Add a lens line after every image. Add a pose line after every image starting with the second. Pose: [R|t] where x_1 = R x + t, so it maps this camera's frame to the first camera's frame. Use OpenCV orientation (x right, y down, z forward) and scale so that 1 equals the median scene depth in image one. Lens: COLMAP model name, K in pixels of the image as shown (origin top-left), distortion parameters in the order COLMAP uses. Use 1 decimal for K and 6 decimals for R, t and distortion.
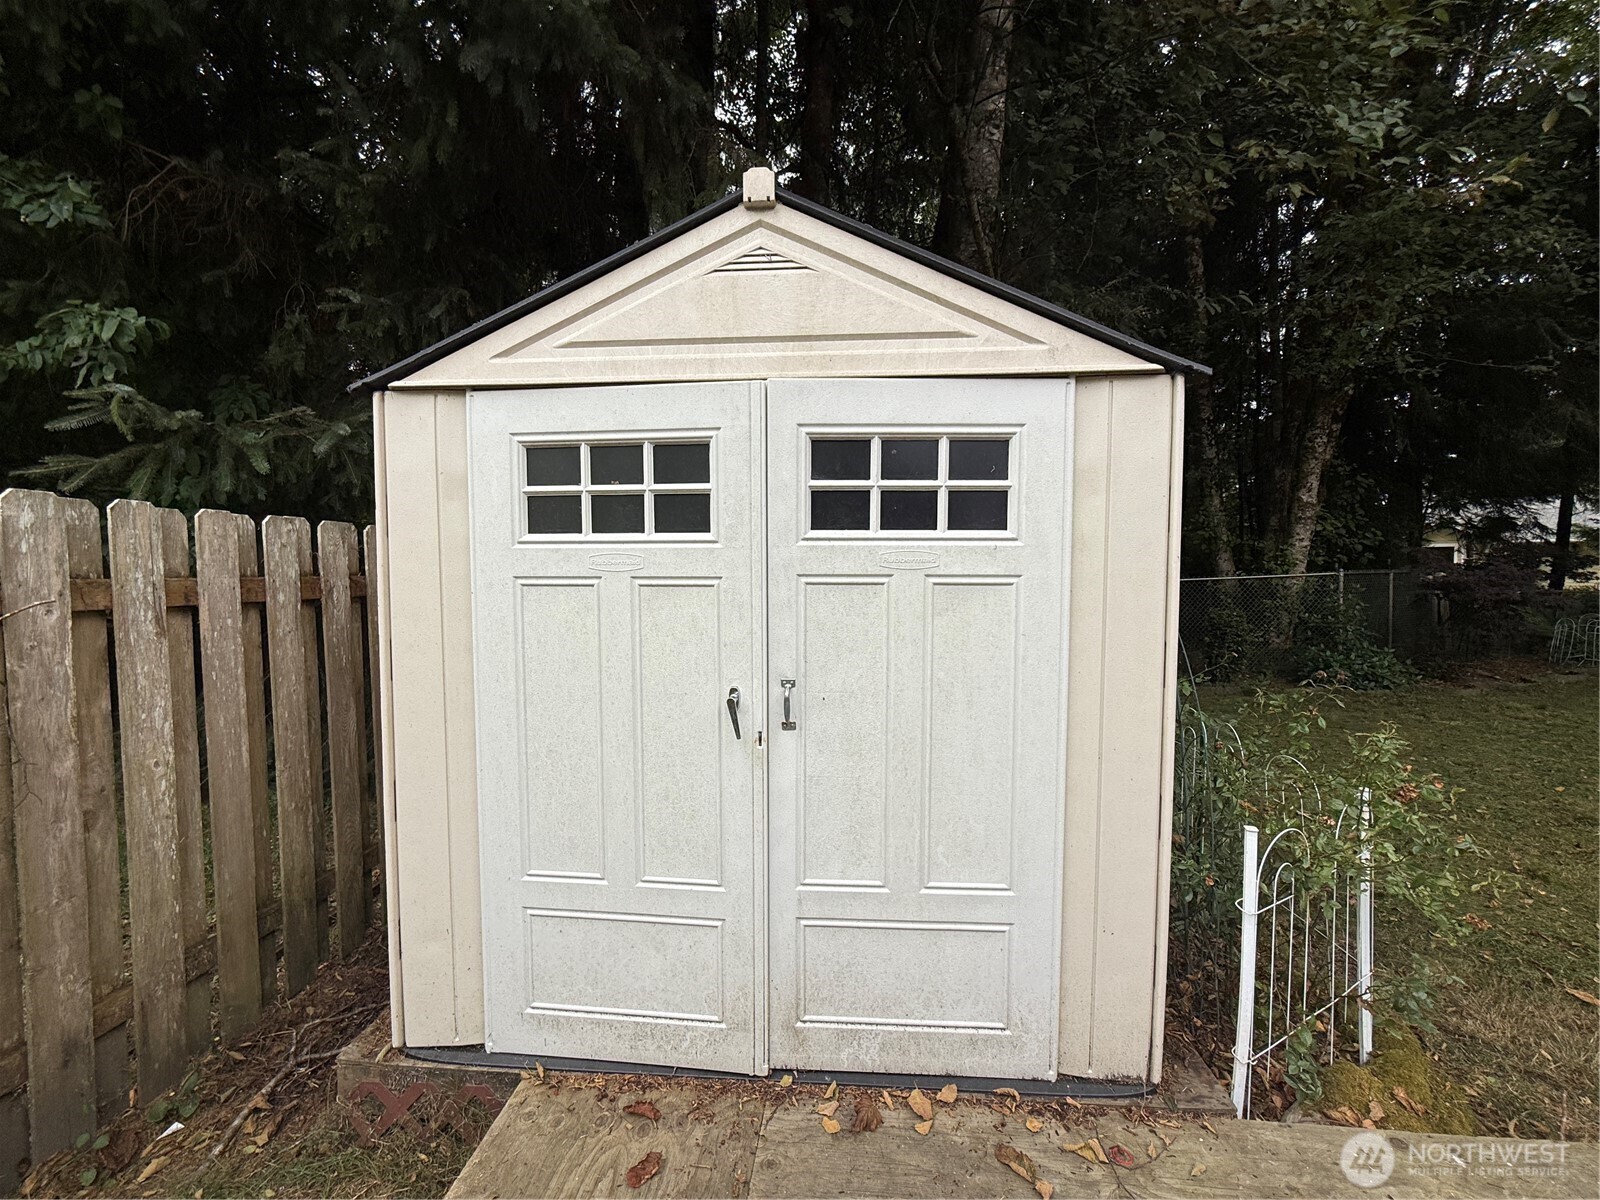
lens RADIAL K [[641.6, 0, 803.2], [0, 641.6, 601.2], [0, 0, 1]] dist [-0.002149, -0.000154]
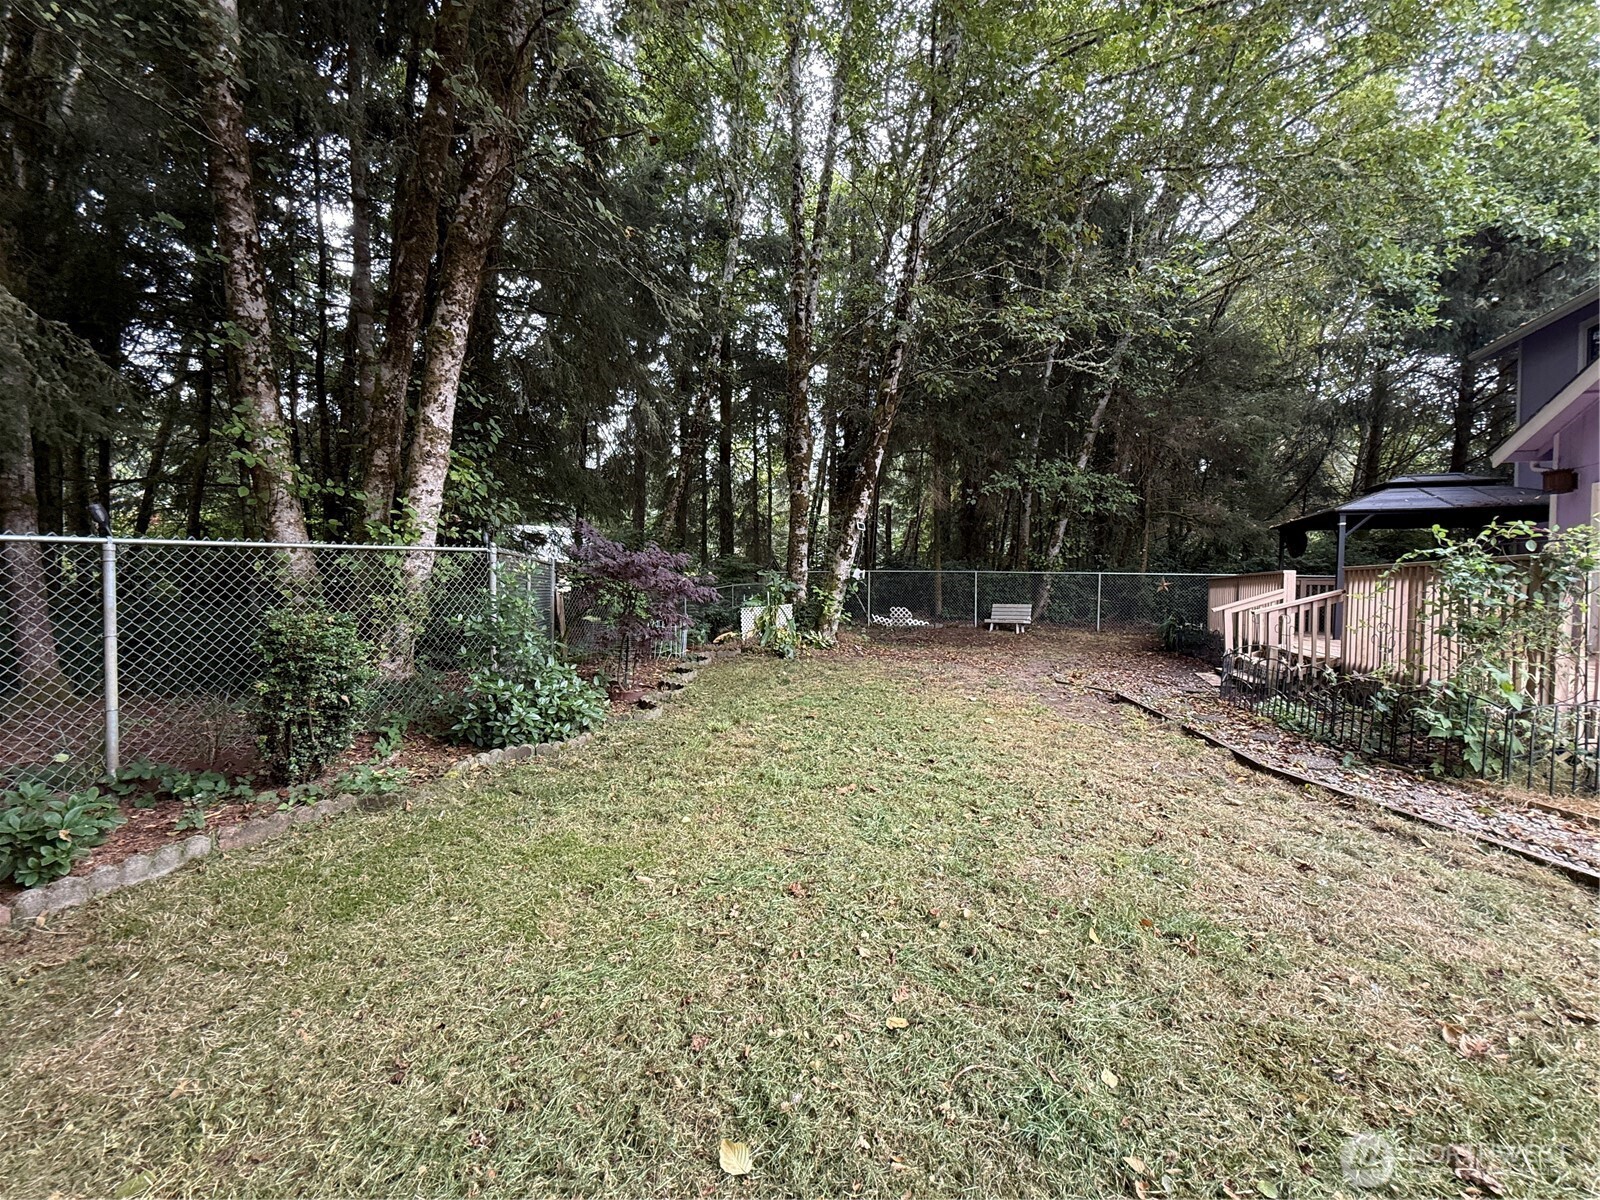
lens RADIAL K [[641.6, 0, 803.5], [0, 641.6, 602.6], [0, 0, 1]] dist [-0.002149, -0.000154]
pose [[0.286943, -0.007398, 0.957919, 0.315426], [0.031005, 0.999518, -0.001568, 0.017074], [-0.957446, 0.030150, 0.287034, 0.513068]]
